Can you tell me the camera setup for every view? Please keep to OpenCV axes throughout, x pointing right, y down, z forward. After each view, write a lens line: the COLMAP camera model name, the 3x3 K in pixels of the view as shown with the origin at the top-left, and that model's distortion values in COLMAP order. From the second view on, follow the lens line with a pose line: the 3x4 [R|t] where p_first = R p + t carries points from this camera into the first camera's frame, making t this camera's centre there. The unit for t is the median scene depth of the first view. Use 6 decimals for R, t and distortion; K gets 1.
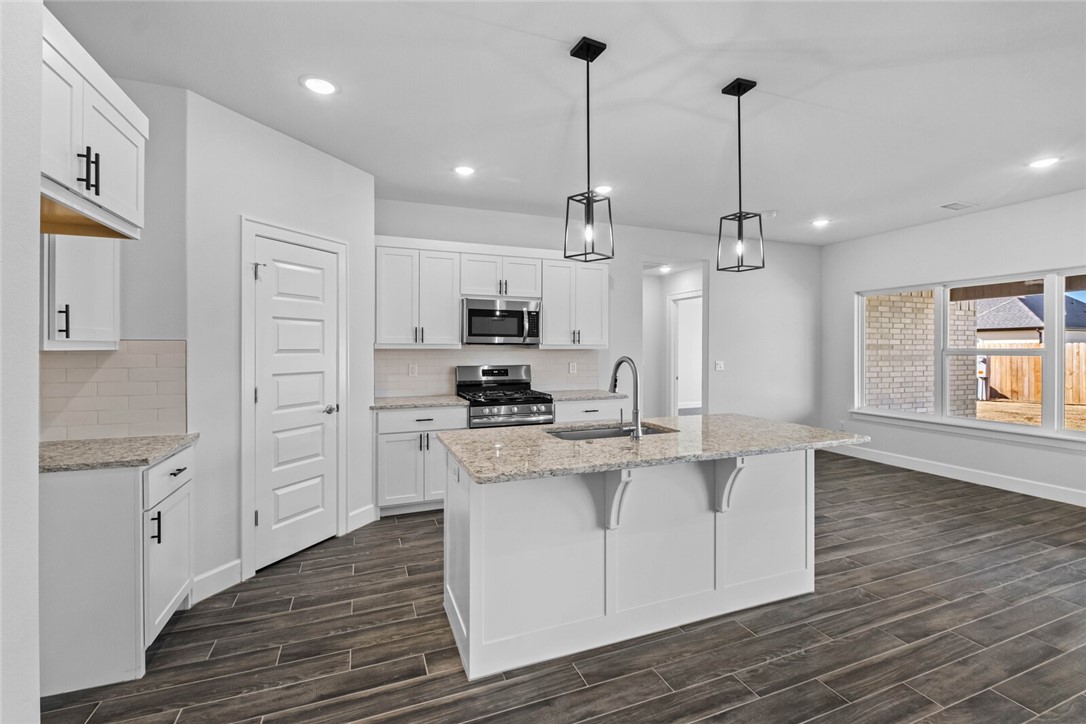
lens RADIAL K [[472.5, 0, 541.4], [0, 472.5, 344.5], [0, 0, 1]] dist [-0.003759, -0.001021]
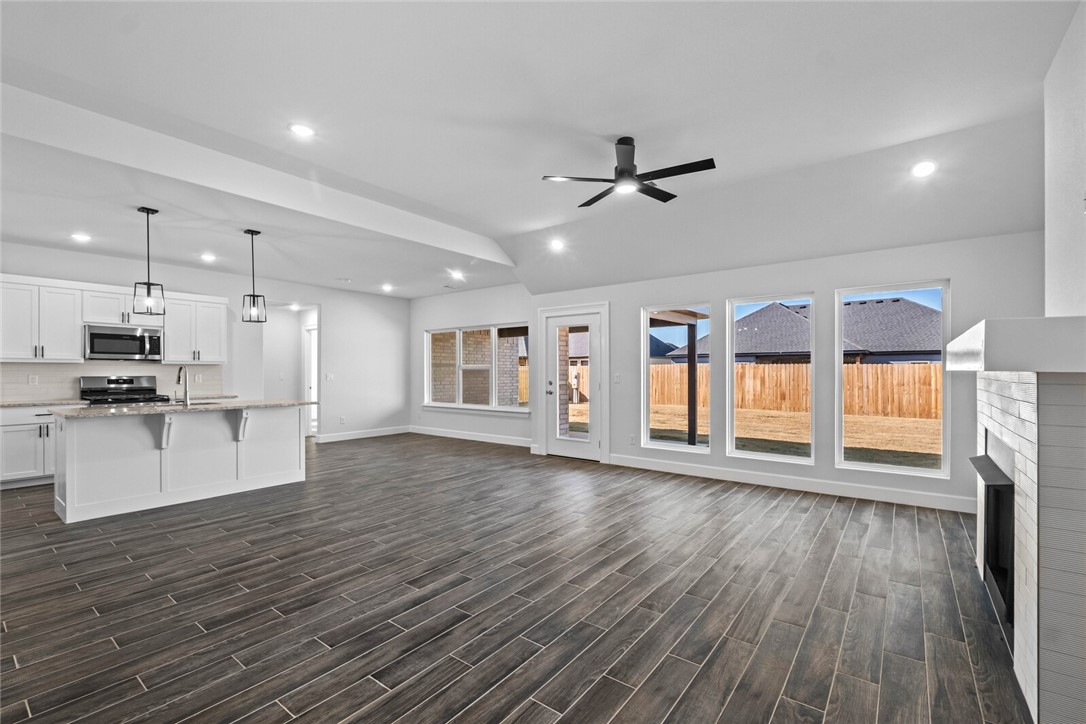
lens RADIAL K [[472.5, 0, 537.3], [0, 472.5, 371.0], [0, 0, 1]] dist [-0.003759, -0.001021]
pose [[0.859297, -0.002019, 0.511473, 0.255105], [-0.001493, 0.999978, 0.006456, 0.022350], [-0.511475, -0.006311, 0.859275, -0.804689]]
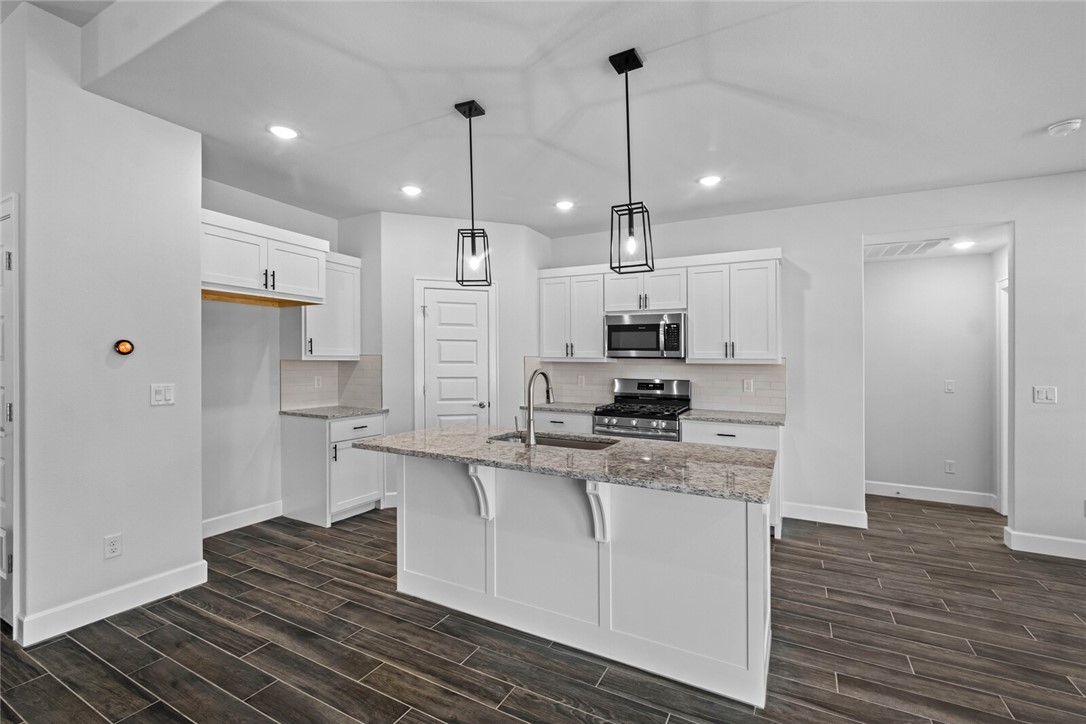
lens RADIAL K [[472.5, 0, 539.7], [0, 472.5, 356.8], [0, 0, 1]] dist [-0.003759, -0.001021]
pose [[0.649700, -0.001900, -0.760188, 0.572704], [-0.003135, 0.999982, -0.005179, 0.002999], [0.760184, 0.005748, 0.649682, 0.184551]]
